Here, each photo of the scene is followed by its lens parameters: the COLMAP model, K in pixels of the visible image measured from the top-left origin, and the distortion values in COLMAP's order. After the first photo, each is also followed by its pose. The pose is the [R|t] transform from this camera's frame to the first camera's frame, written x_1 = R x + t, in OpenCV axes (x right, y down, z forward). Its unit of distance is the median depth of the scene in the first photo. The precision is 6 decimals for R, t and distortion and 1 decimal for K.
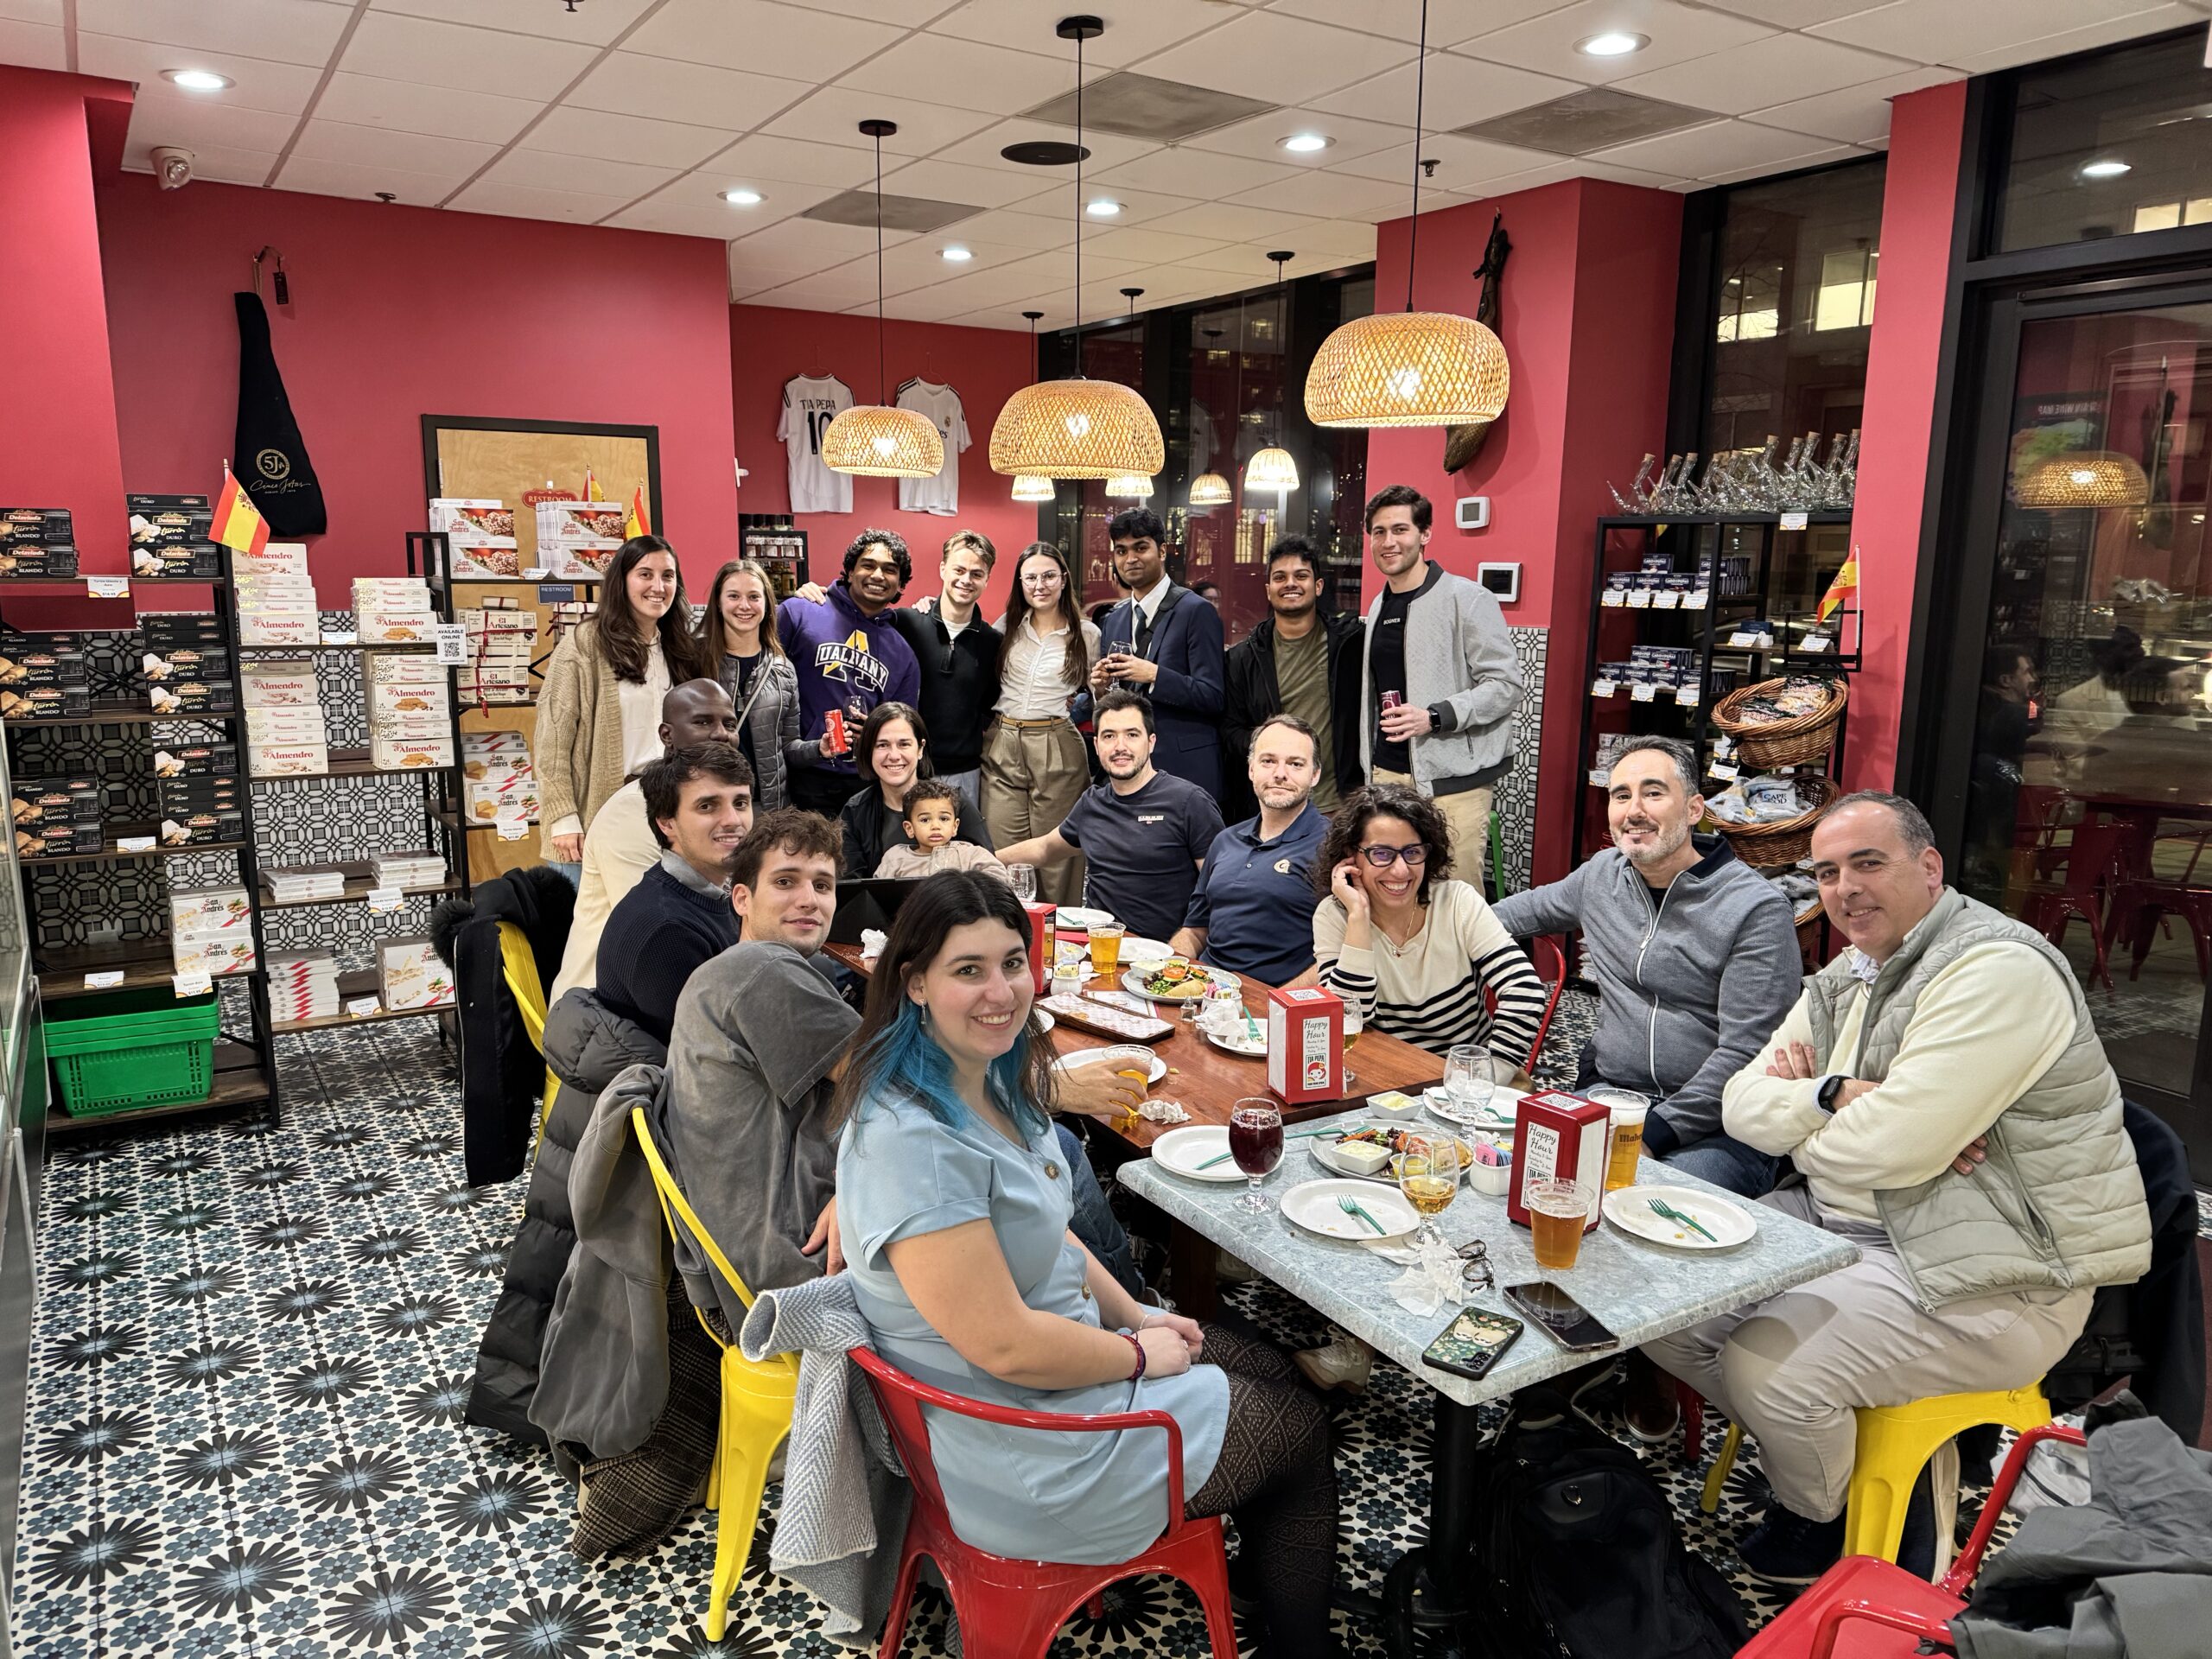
lens RADIAL K [[1534.1, 0, 1106.0], [0, 1534.1, 829.5], [0, 0, 1]] dist [0.026300, -0.021410]
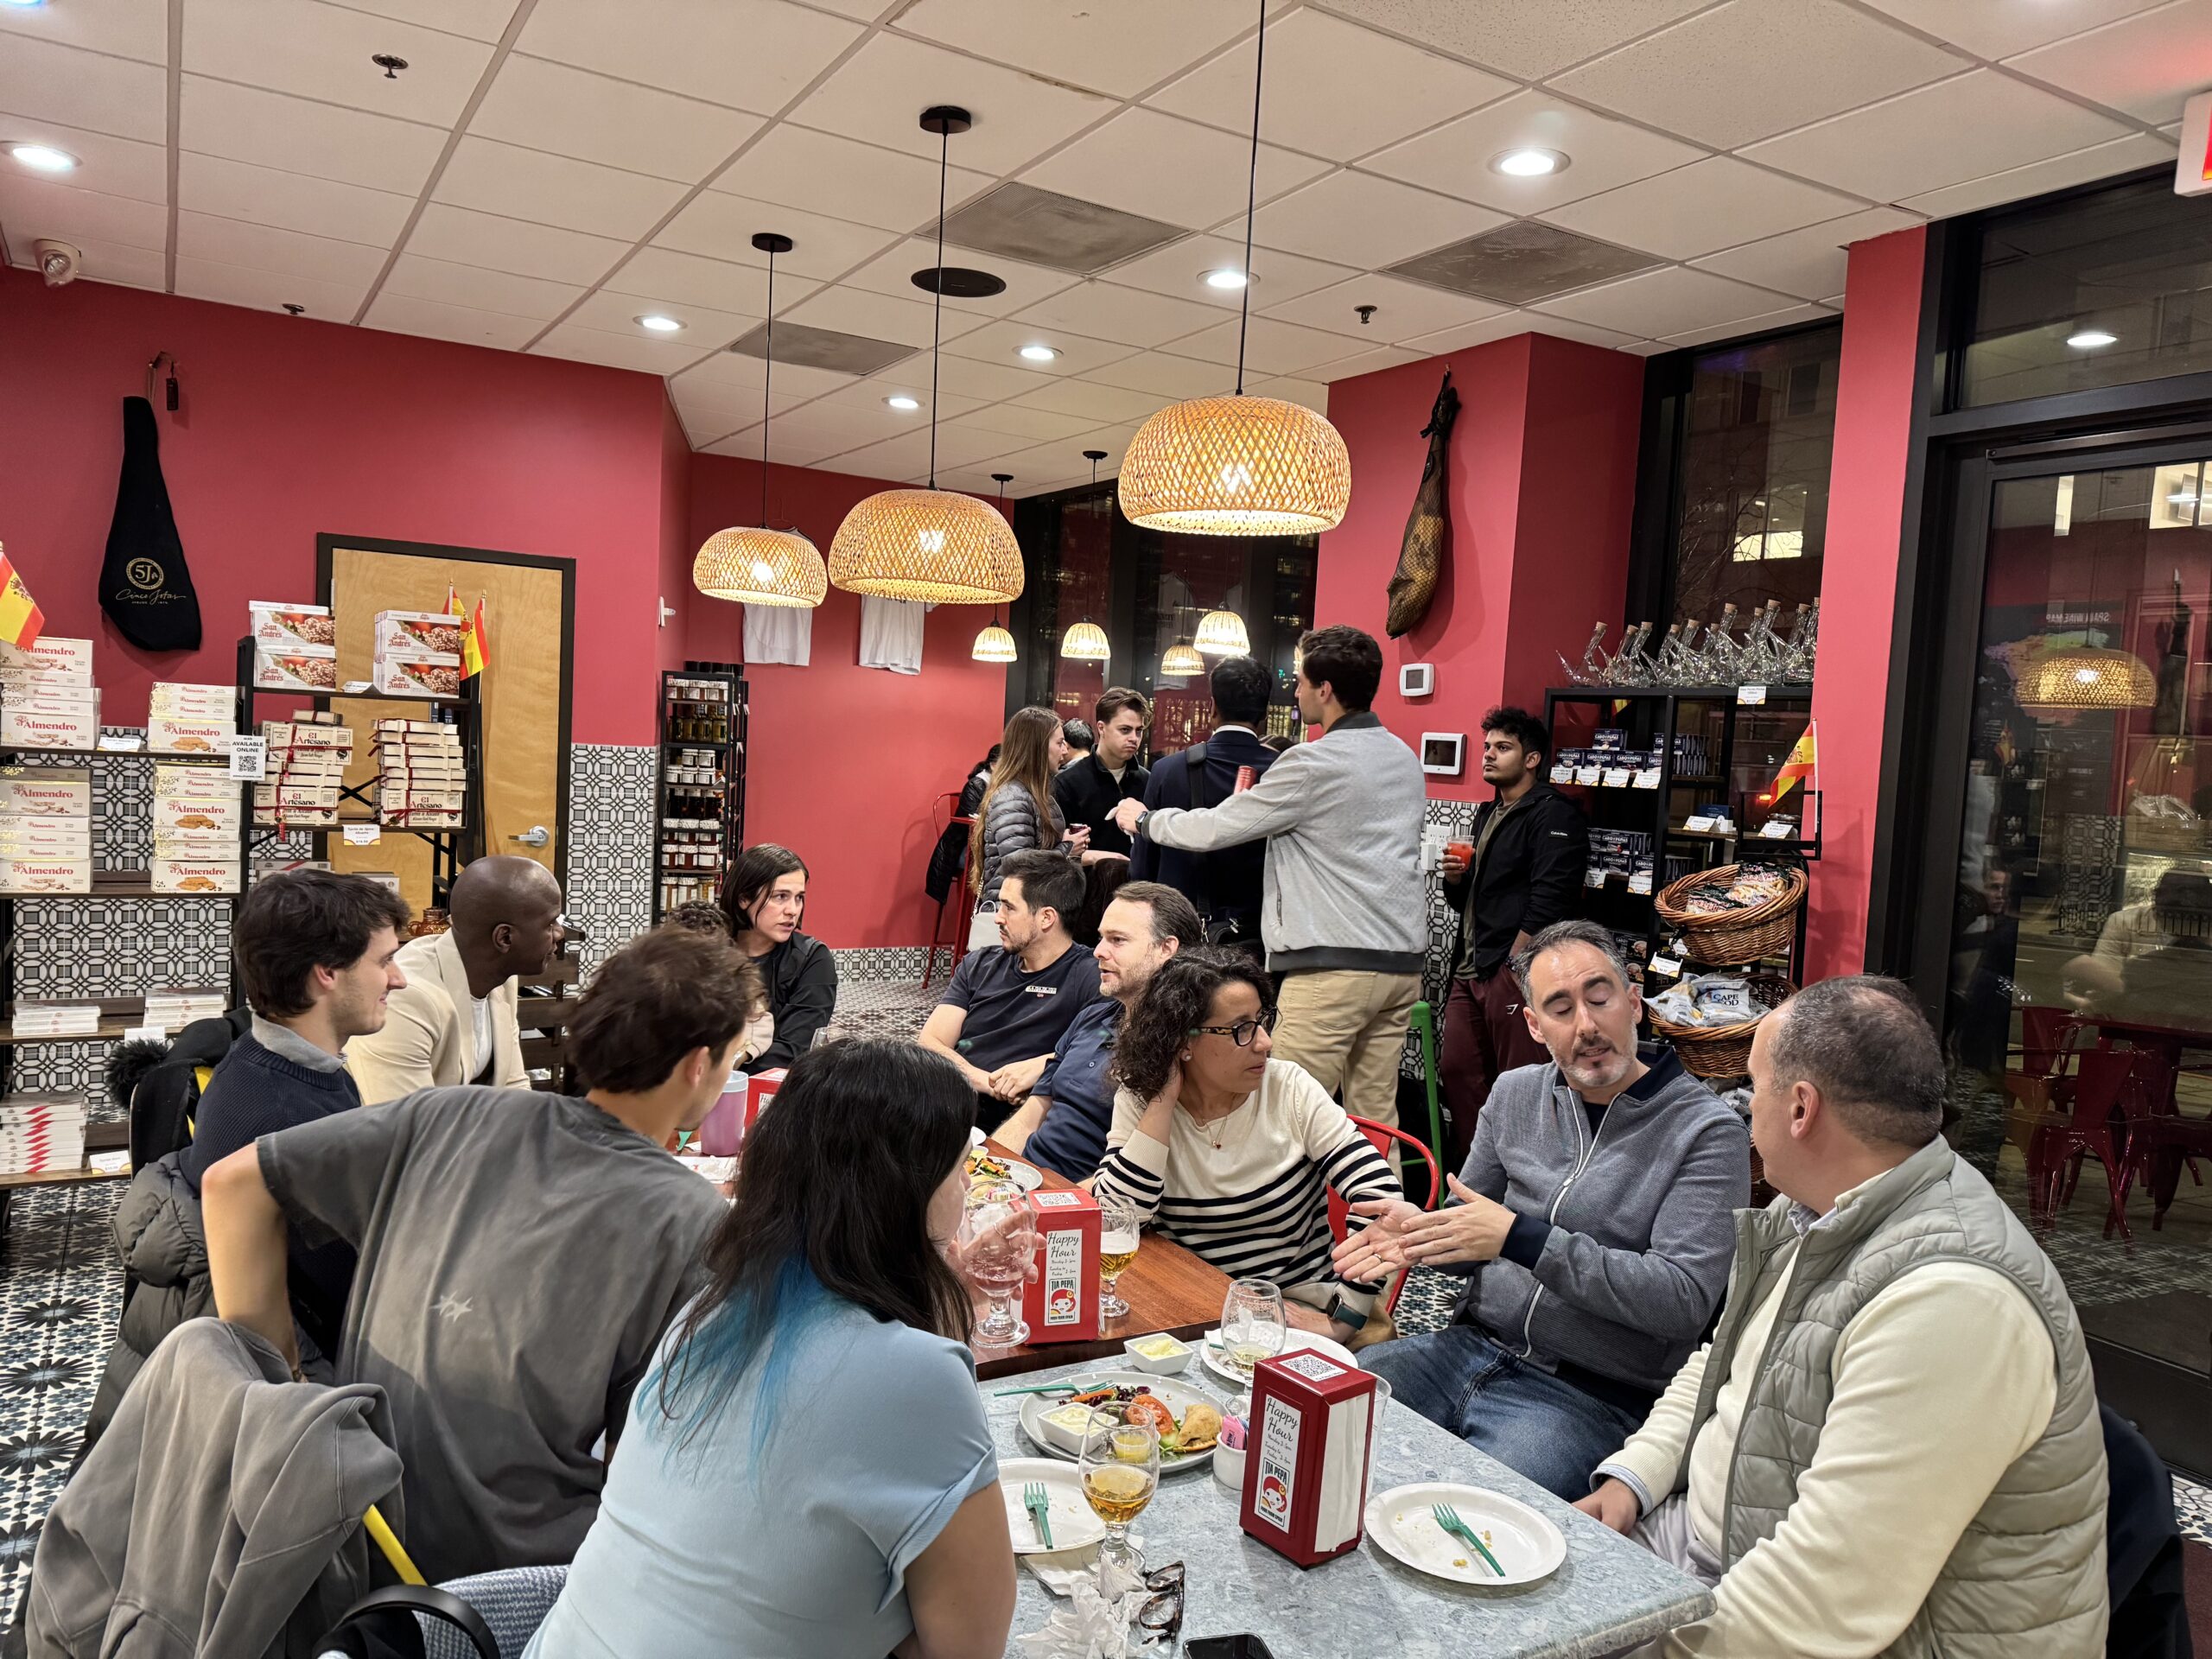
lens RADIAL K [[1528.3, 0, 1106.0], [0, 1528.3, 829.5], [0, 0, 1]] dist [0.067127, -0.080155]
pose [[0.998754, 0.045319, -0.020915, 0.094747], [-0.047518, 0.991563, -0.120600, 0.006604], [0.015273, 0.121444, 0.992481, 0.108668]]
